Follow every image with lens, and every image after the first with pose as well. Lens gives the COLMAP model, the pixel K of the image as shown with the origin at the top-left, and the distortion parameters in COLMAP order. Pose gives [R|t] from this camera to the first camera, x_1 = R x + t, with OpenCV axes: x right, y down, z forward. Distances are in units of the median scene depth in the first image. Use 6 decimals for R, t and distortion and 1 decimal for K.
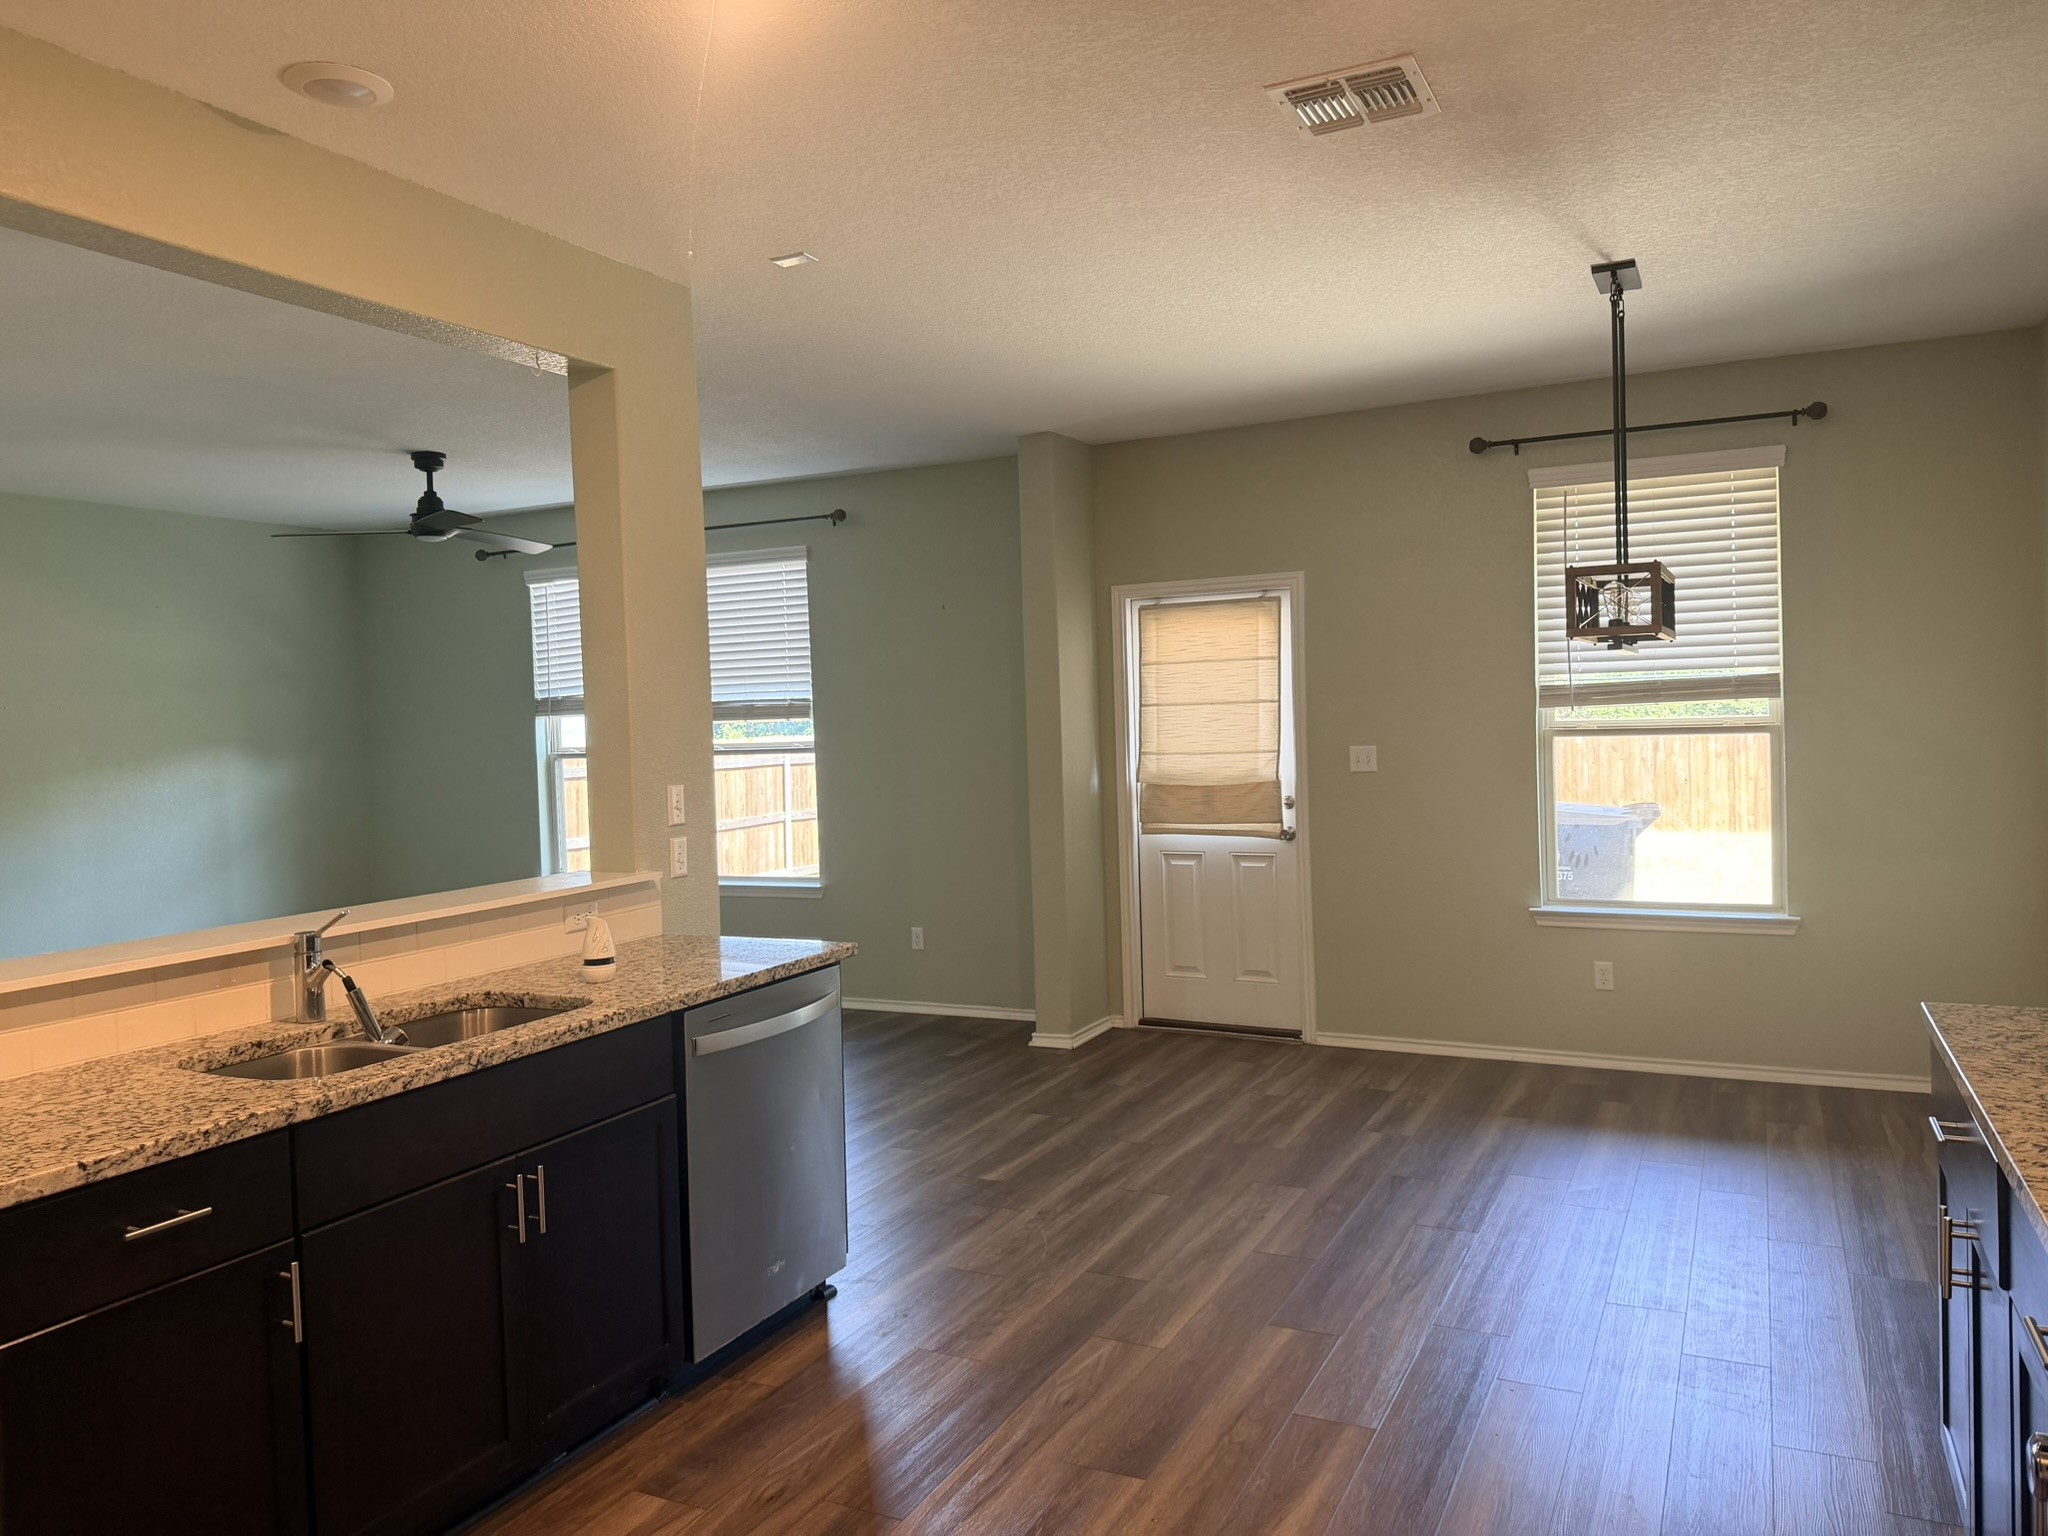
lens RADIAL K [[1453.4, 0, 1027.2], [0, 1453.4, 759.4], [0, 0, 1]] dist [0.089180, -0.144894]
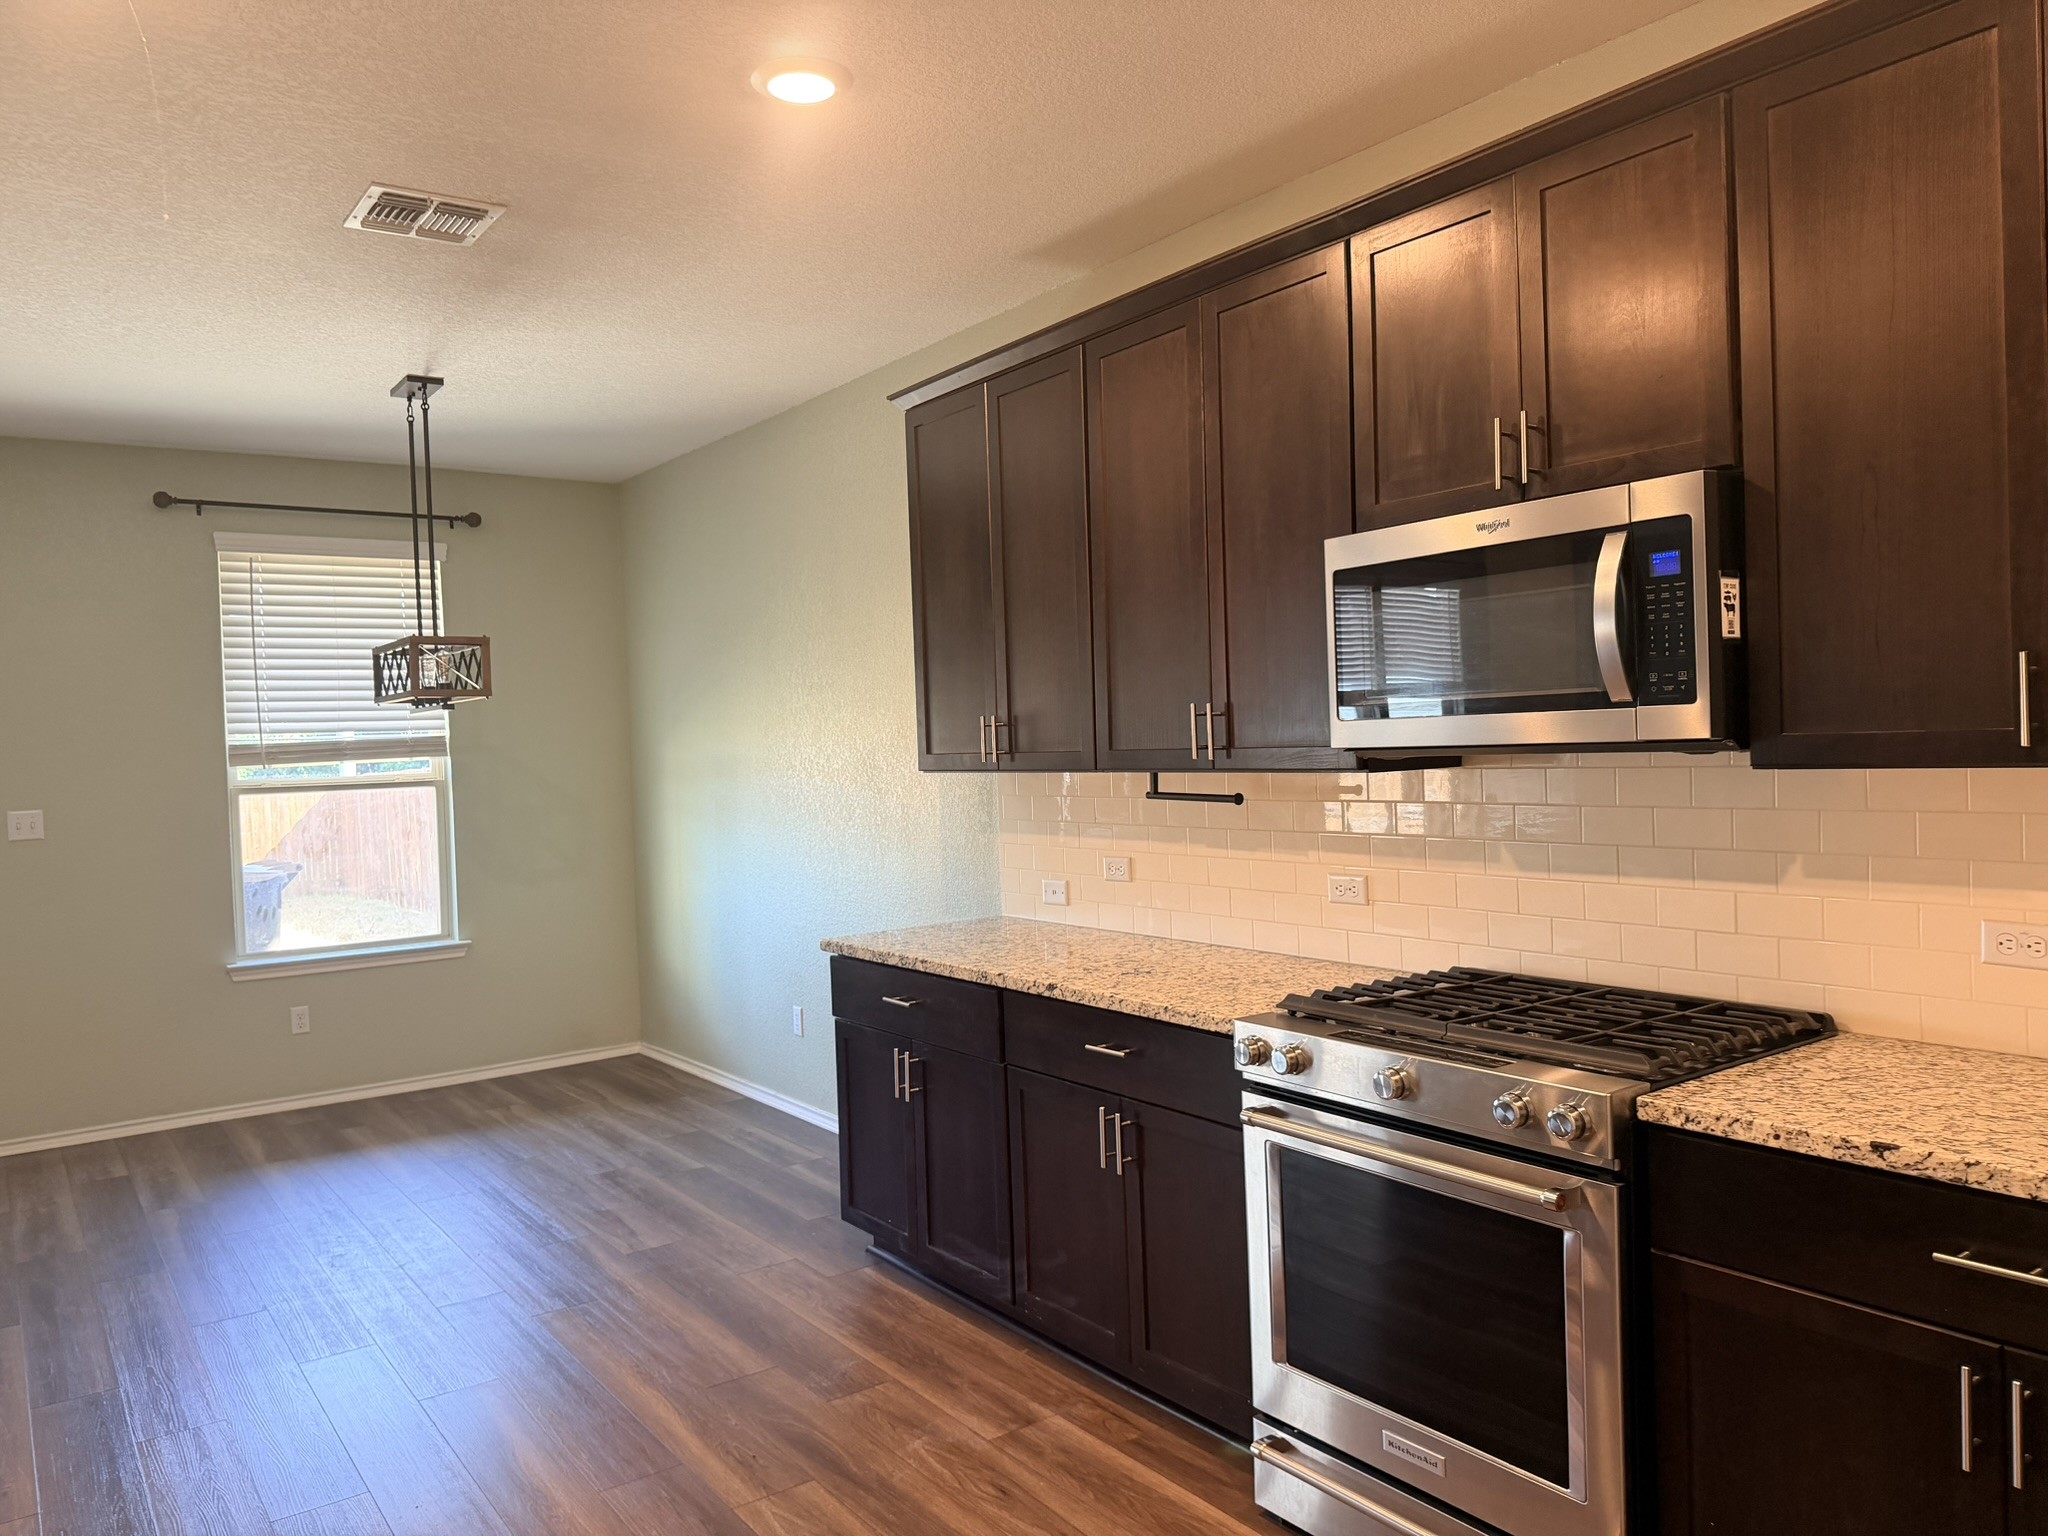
lens RADIAL K [[1453.4, 0, 1027.2], [0, 1453.4, 759.4], [0, 0, 1]] dist [0.089180, -0.144894]
pose [[0.465817, 0.001918, 0.884879, -0.306542], [0.045901, 0.998599, -0.026328, 0.012496], [-0.883690, 0.052881, 0.465076, 0.040885]]
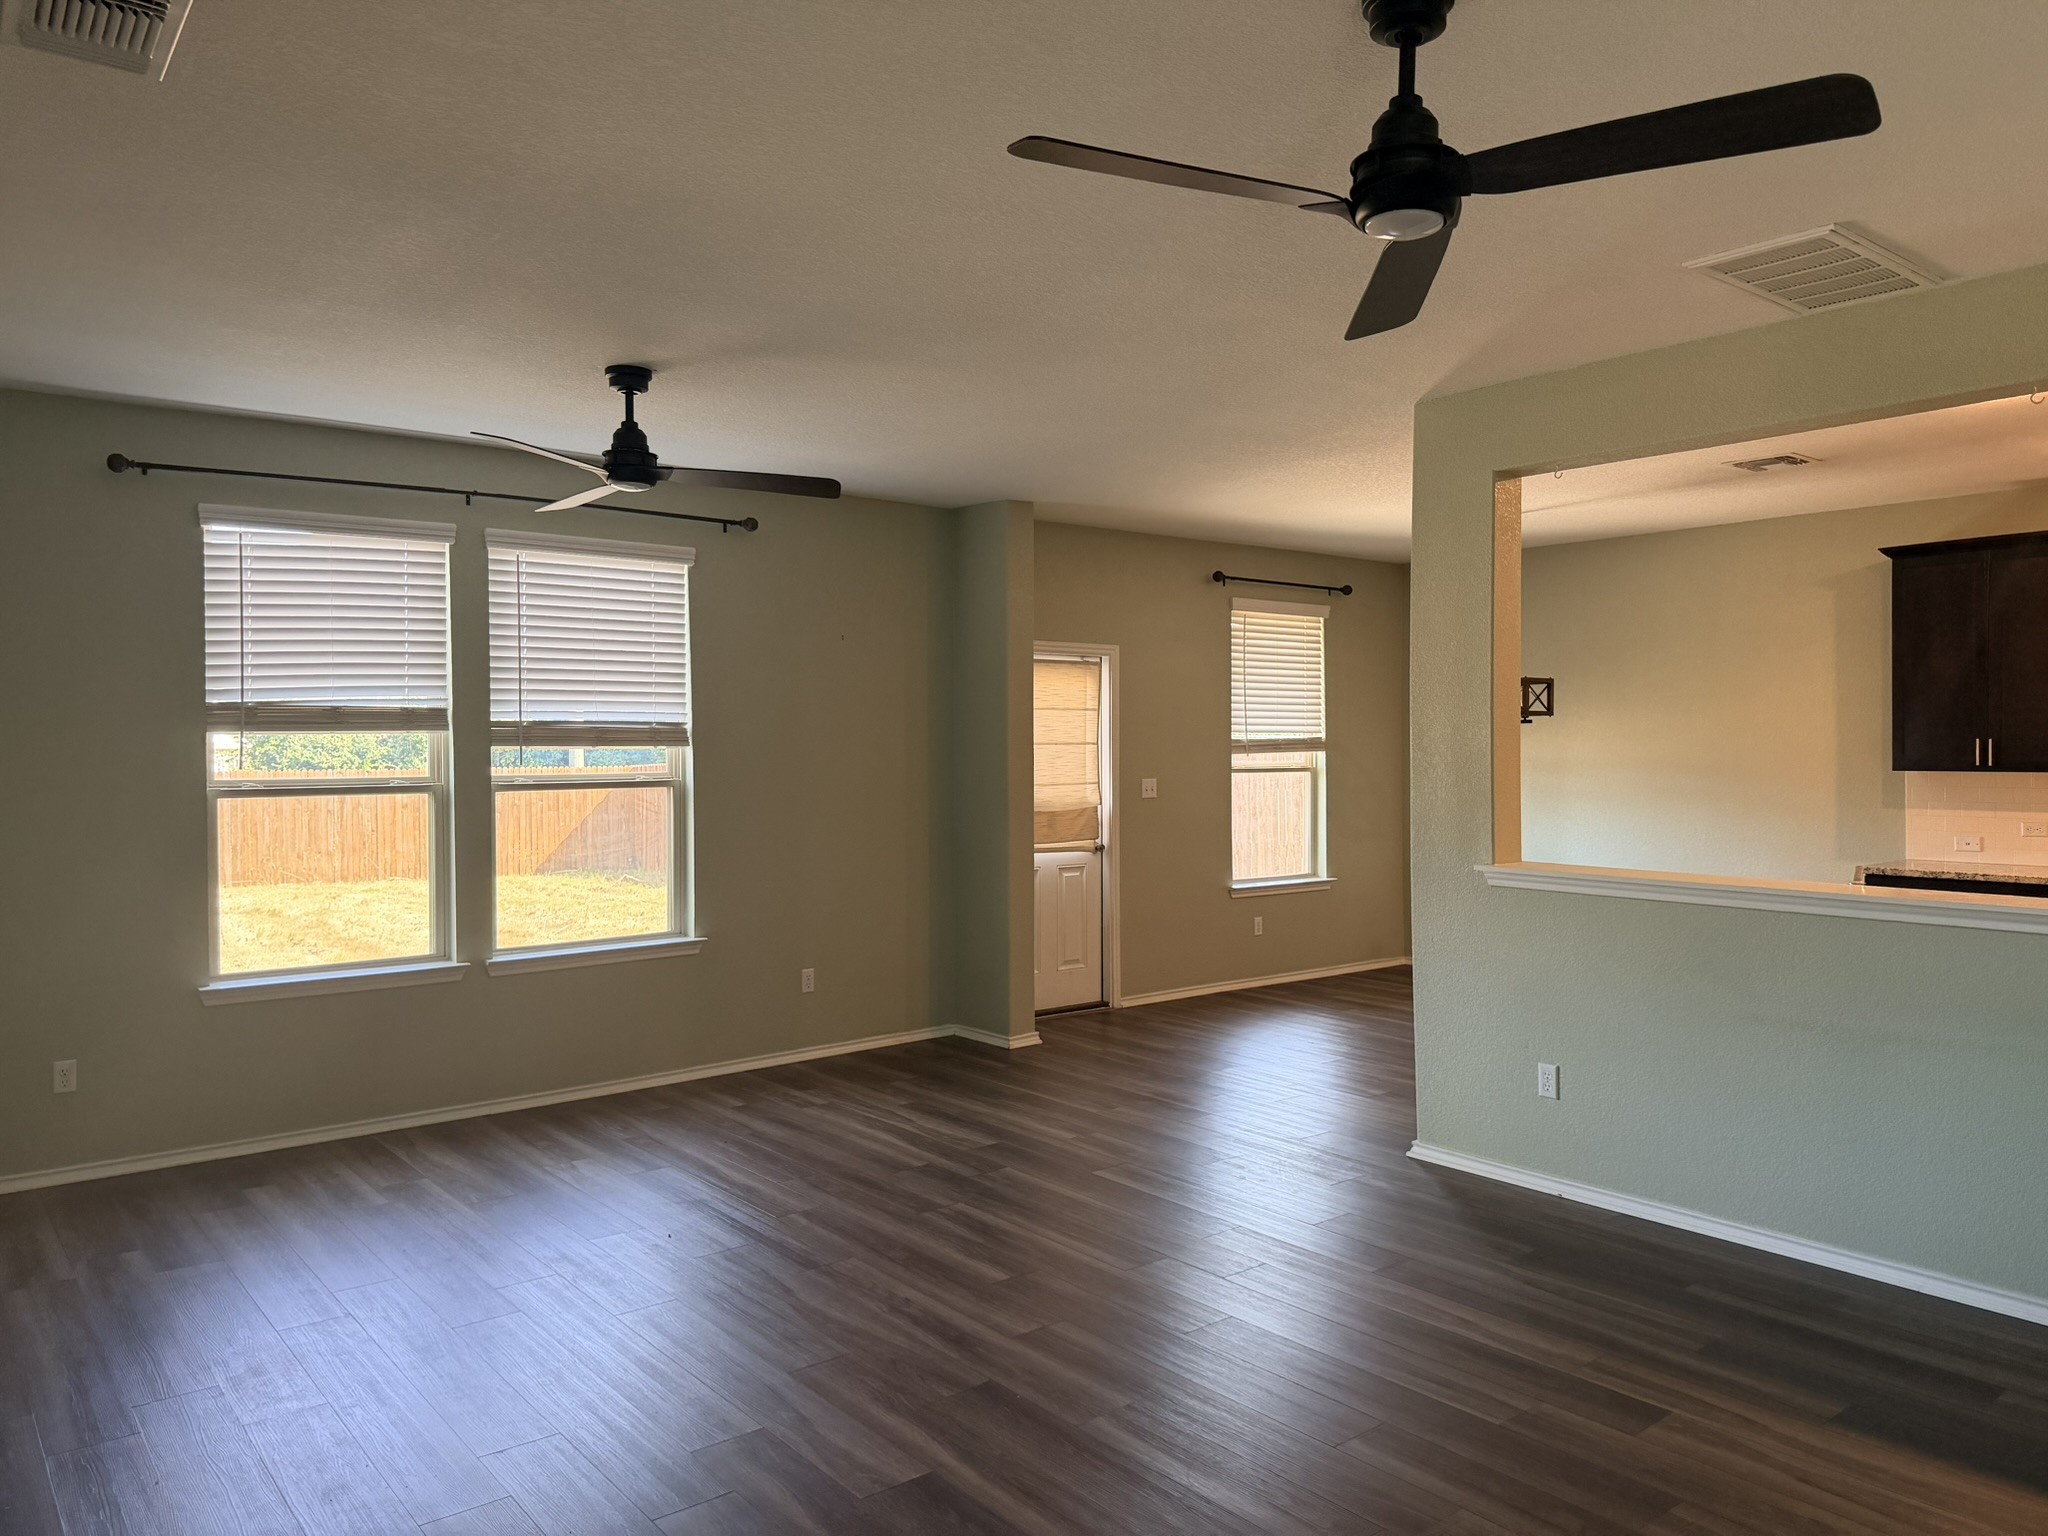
lens RADIAL K [[1524.5, 0, 1024.0], [0, 1524.5, 768.0], [0, 0, 1]] dist [0.096744, 0.000694]
pose [[0.369333, 0.015636, 0.929166, -1.240740], [0.017870, 0.999554, -0.023923, 0.013746], [-0.929125, 0.025440, 0.368888, 0.643597]]
